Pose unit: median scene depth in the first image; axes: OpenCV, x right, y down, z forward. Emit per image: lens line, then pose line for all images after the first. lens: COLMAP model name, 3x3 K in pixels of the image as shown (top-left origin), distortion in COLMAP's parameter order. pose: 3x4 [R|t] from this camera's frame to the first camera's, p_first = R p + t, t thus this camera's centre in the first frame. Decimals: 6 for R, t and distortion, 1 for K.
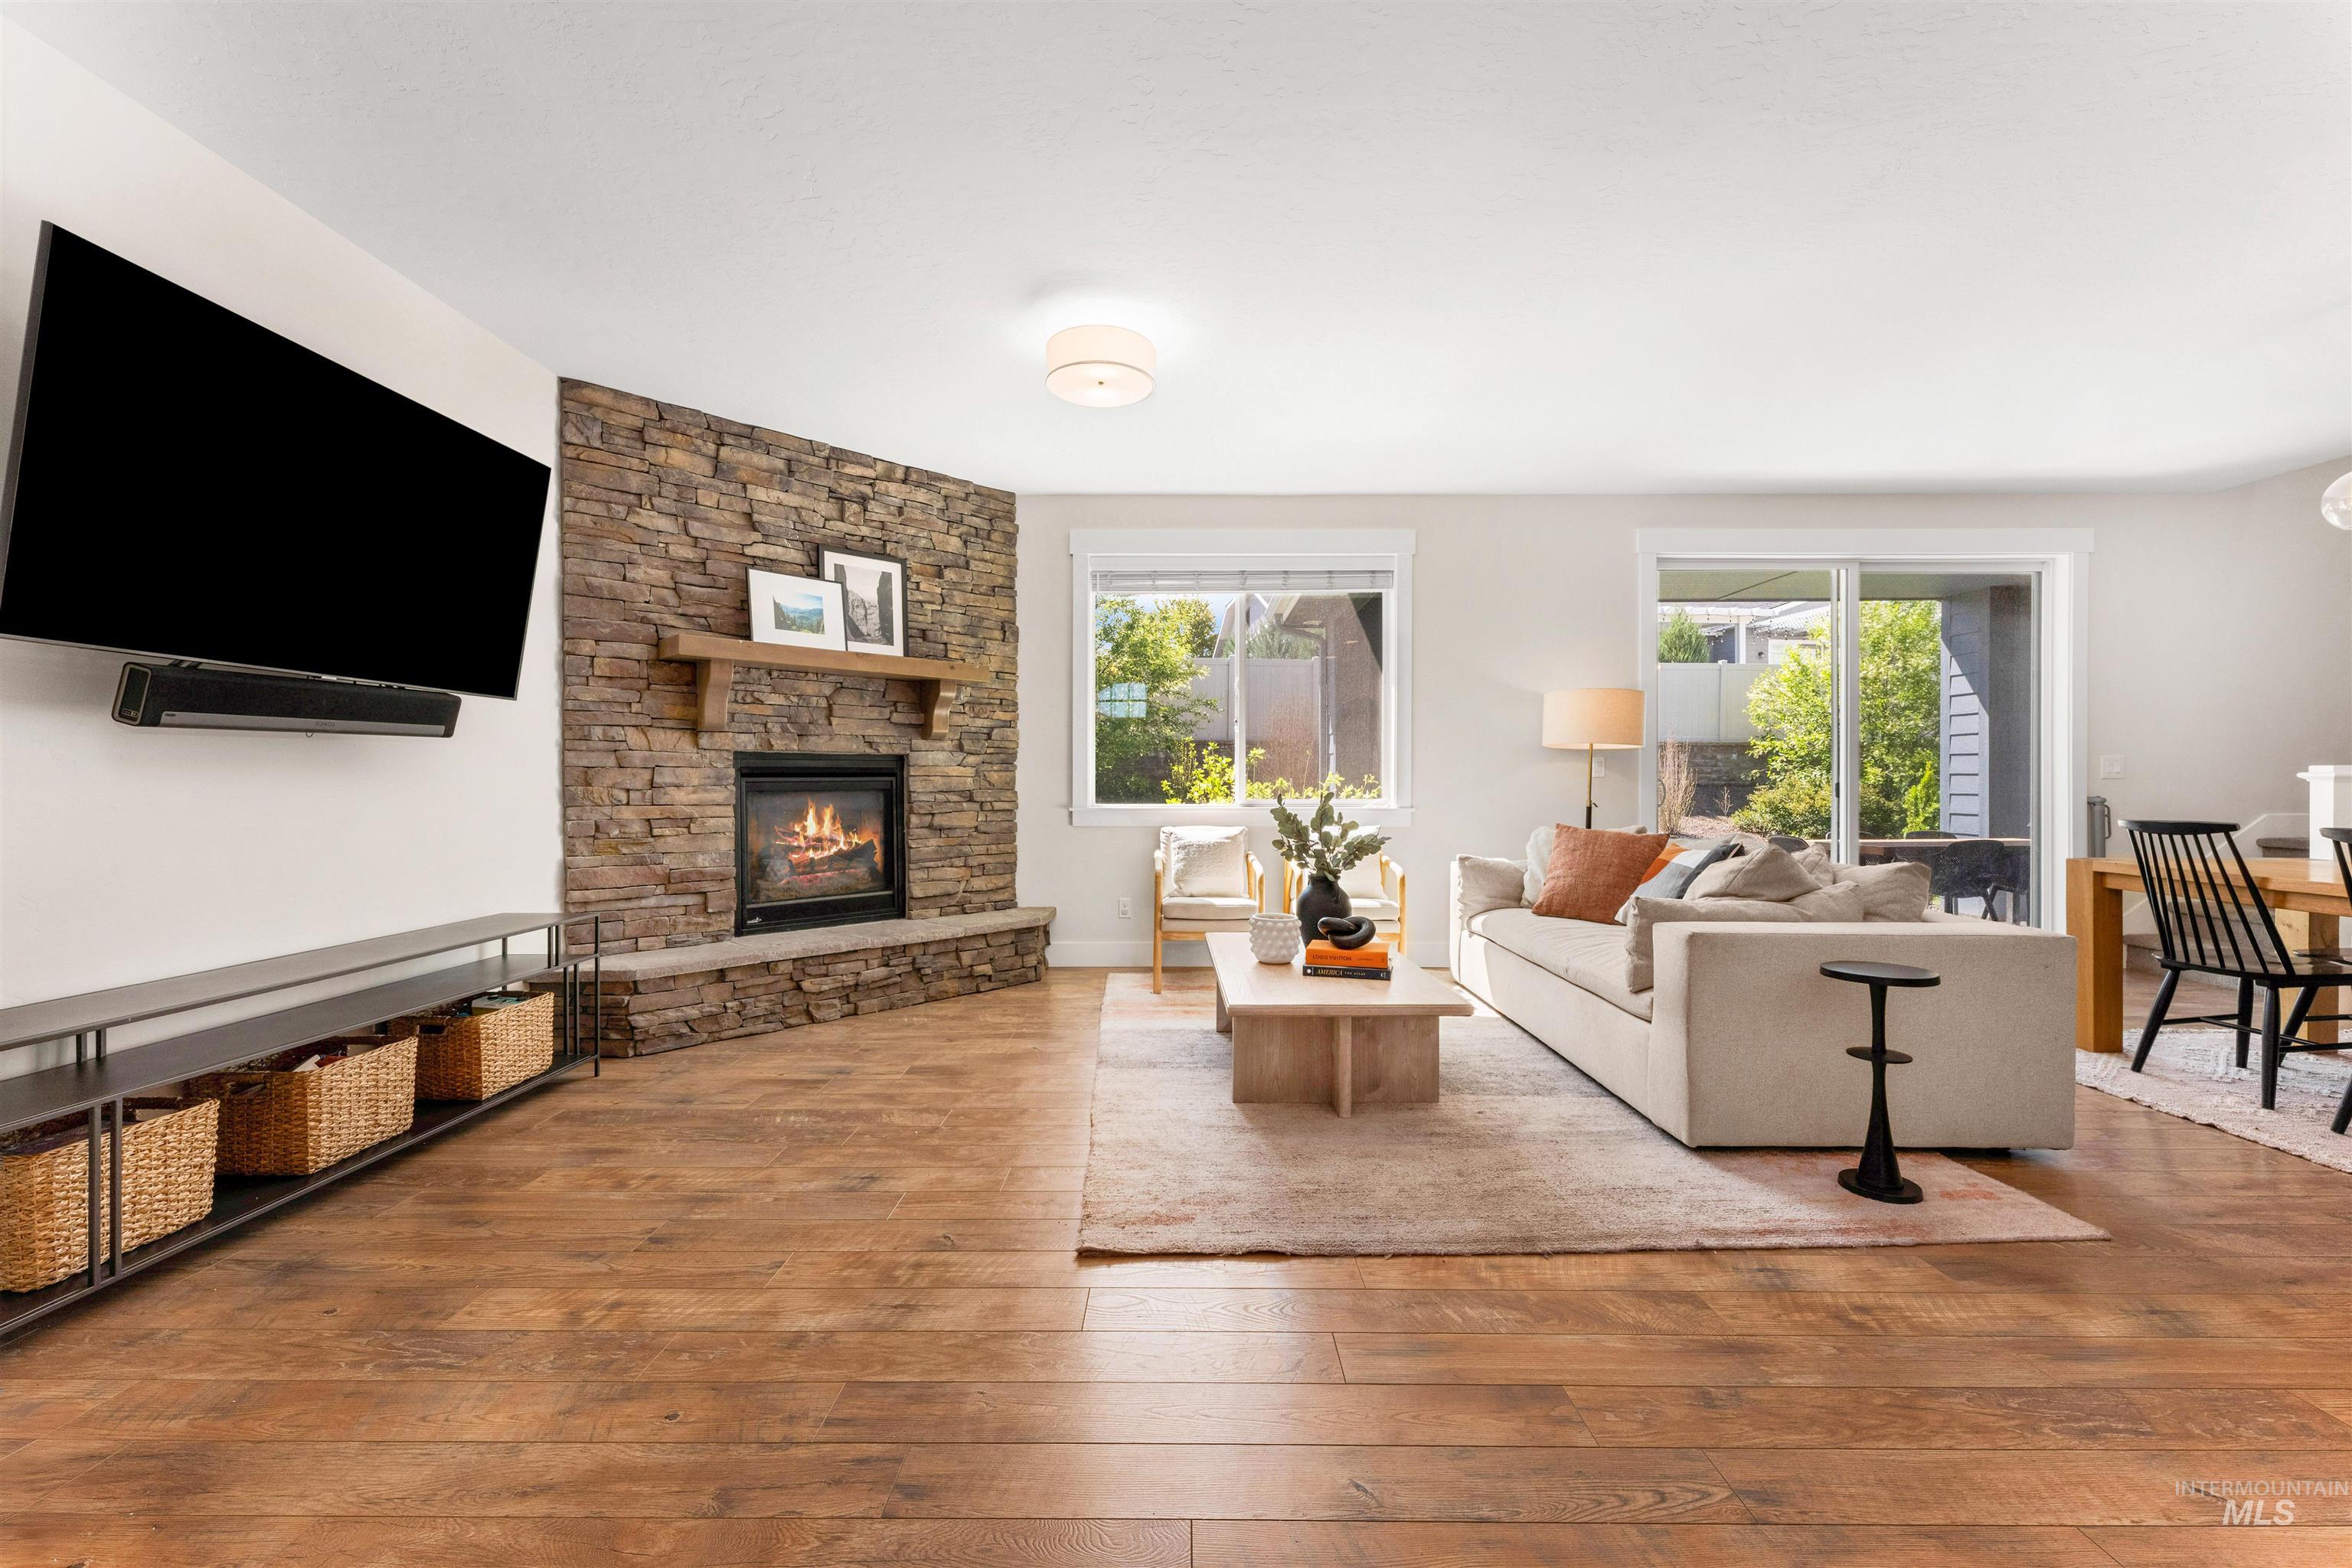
lens RADIAL K [[995.3, 0, 1137.4], [0, 995.3, 792.2], [0, 0, 1]] dist [-0.000850, 0.000120]
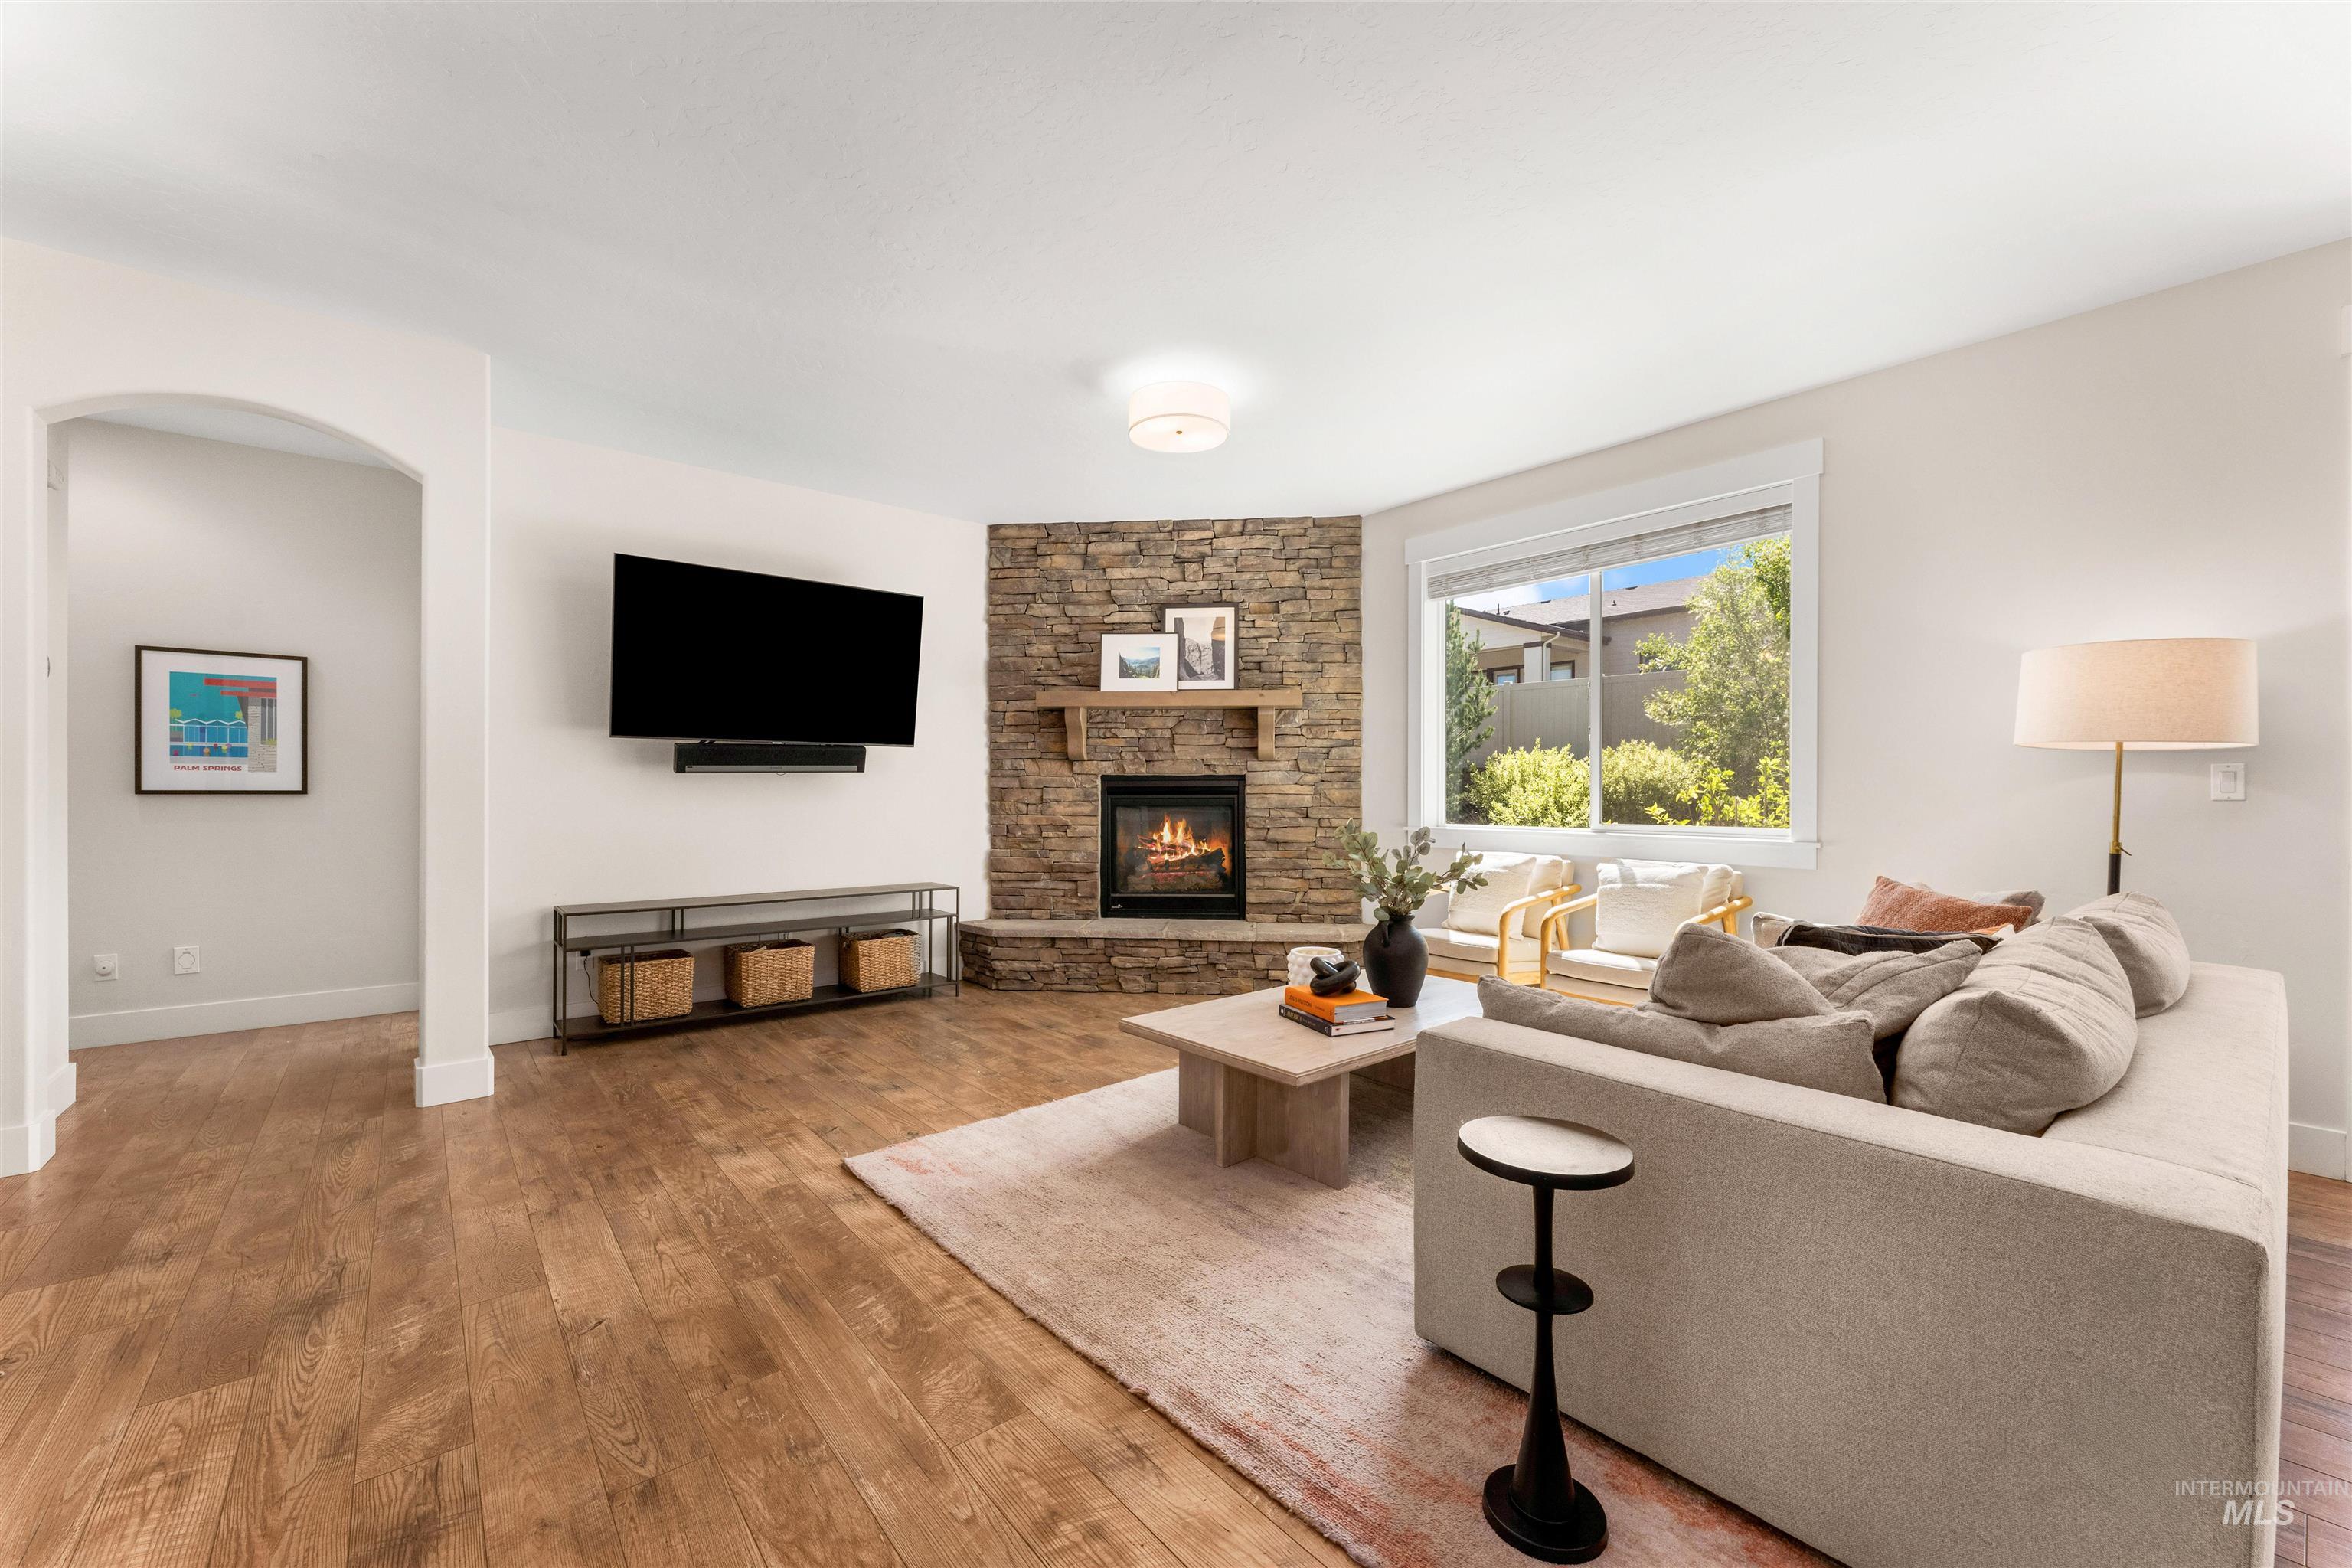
lens RADIAL K [[933.8, 0, 1109.2], [0, 933.8, 796.3], [0, 0, 1]] dist [0.001089, 0.000030]
pose [[0.620603, 0.006455, -0.784098, 0.558263], [-0.009584, 0.999954, 0.000647, -0.013957], [0.784066, 0.007113, 0.620637, 0.248036]]
